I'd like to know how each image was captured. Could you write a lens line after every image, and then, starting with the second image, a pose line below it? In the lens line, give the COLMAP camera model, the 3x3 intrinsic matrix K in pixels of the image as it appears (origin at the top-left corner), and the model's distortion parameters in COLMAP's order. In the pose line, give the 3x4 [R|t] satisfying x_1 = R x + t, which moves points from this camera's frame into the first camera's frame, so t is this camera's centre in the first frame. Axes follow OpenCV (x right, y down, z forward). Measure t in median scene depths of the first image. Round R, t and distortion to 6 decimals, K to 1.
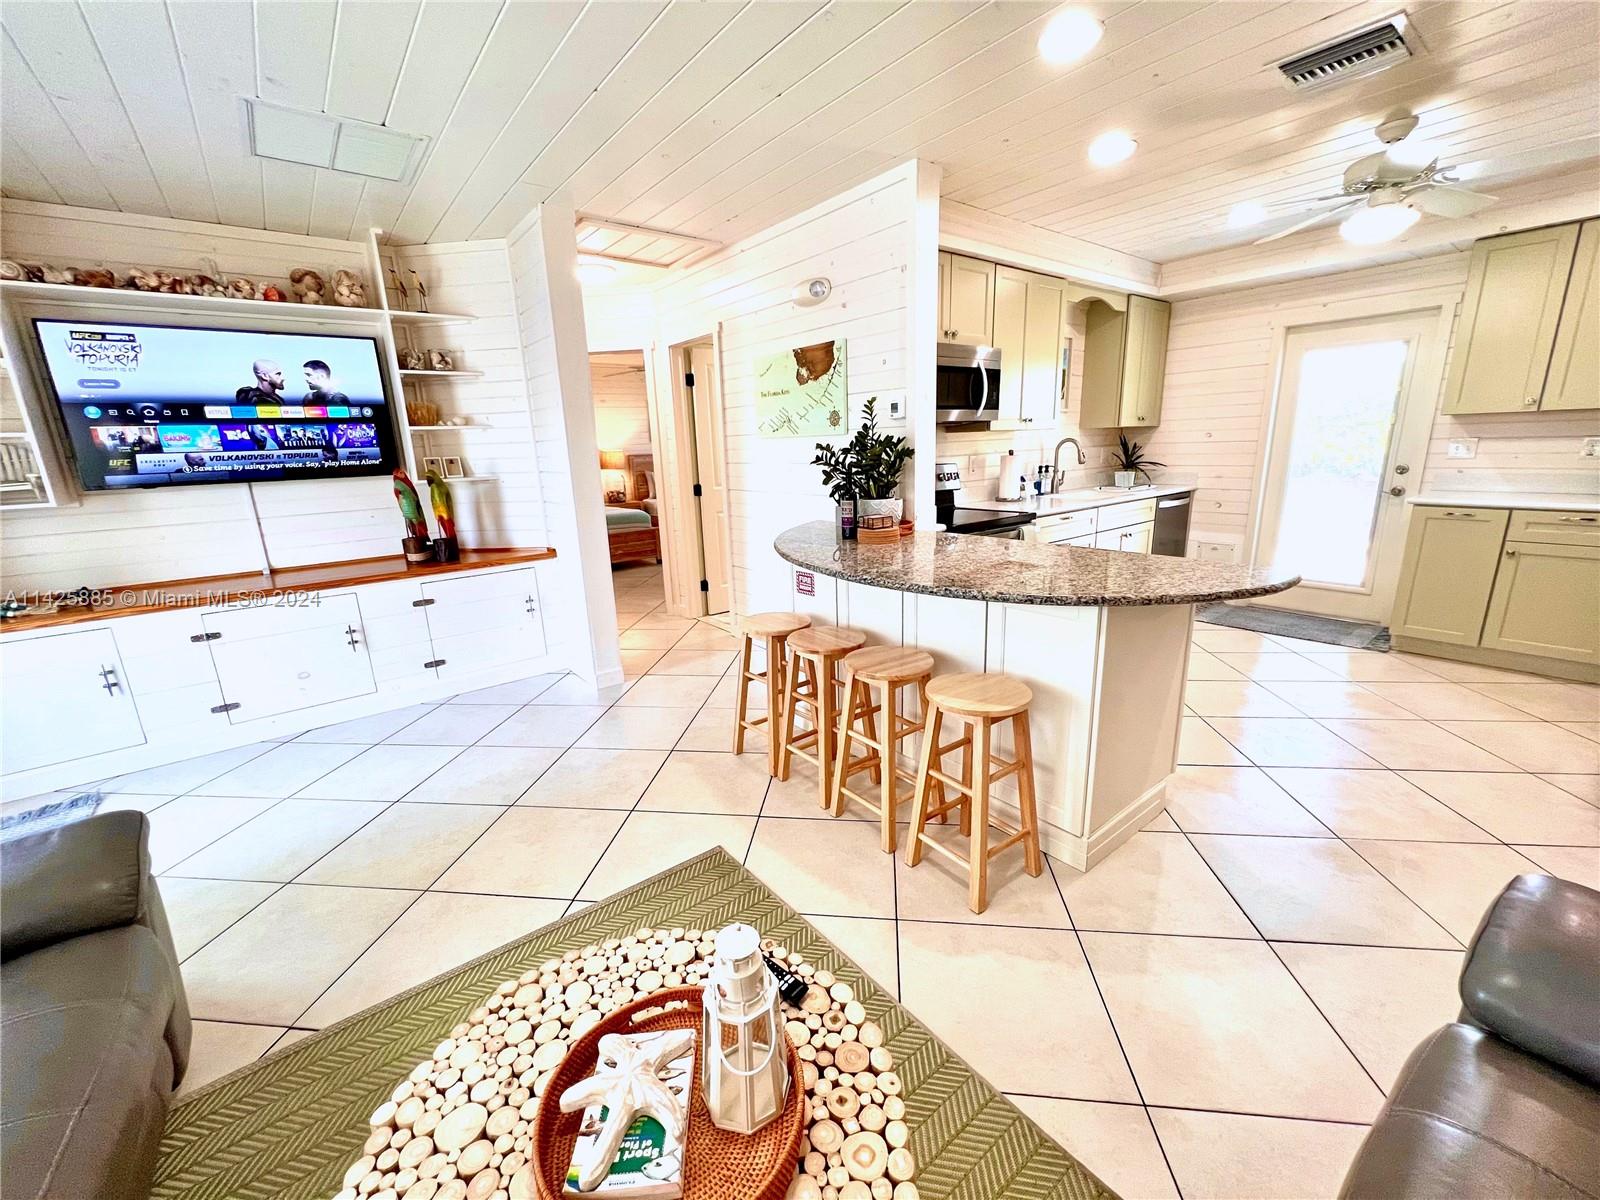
lens RADIAL K [[639.2, 0, 800.0], [0, 639.2, 605.7], [0, 0, 1]] dist [-0.004042, -0.000027]
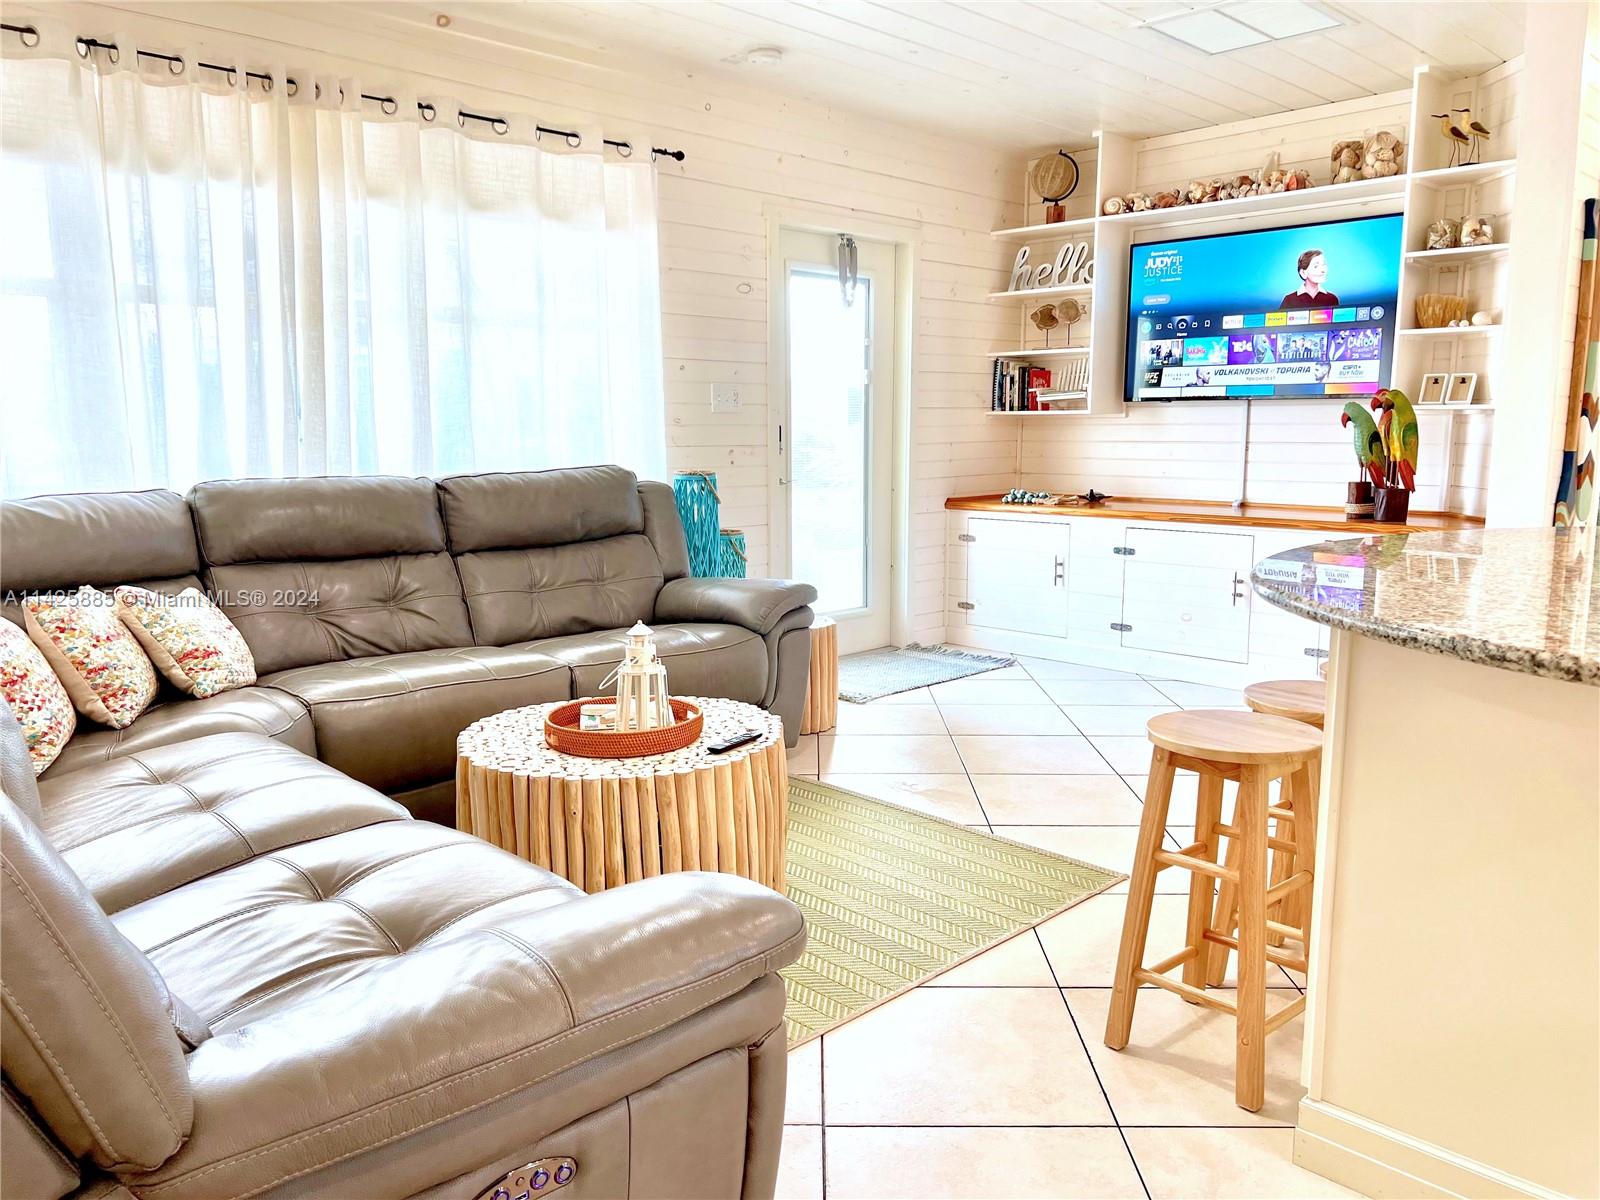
lens RADIAL K [[1199.0, 0, 800.5], [0, 1199.0, 595.4], [0, 0, 1]] dist [0.027939, -0.027000]
pose [[0.107110, 0.175205, -0.978688, 0.763138], [-0.249606, 0.957565, 0.144106, -0.024579], [0.962405, 0.228851, 0.146297, 0.244297]]
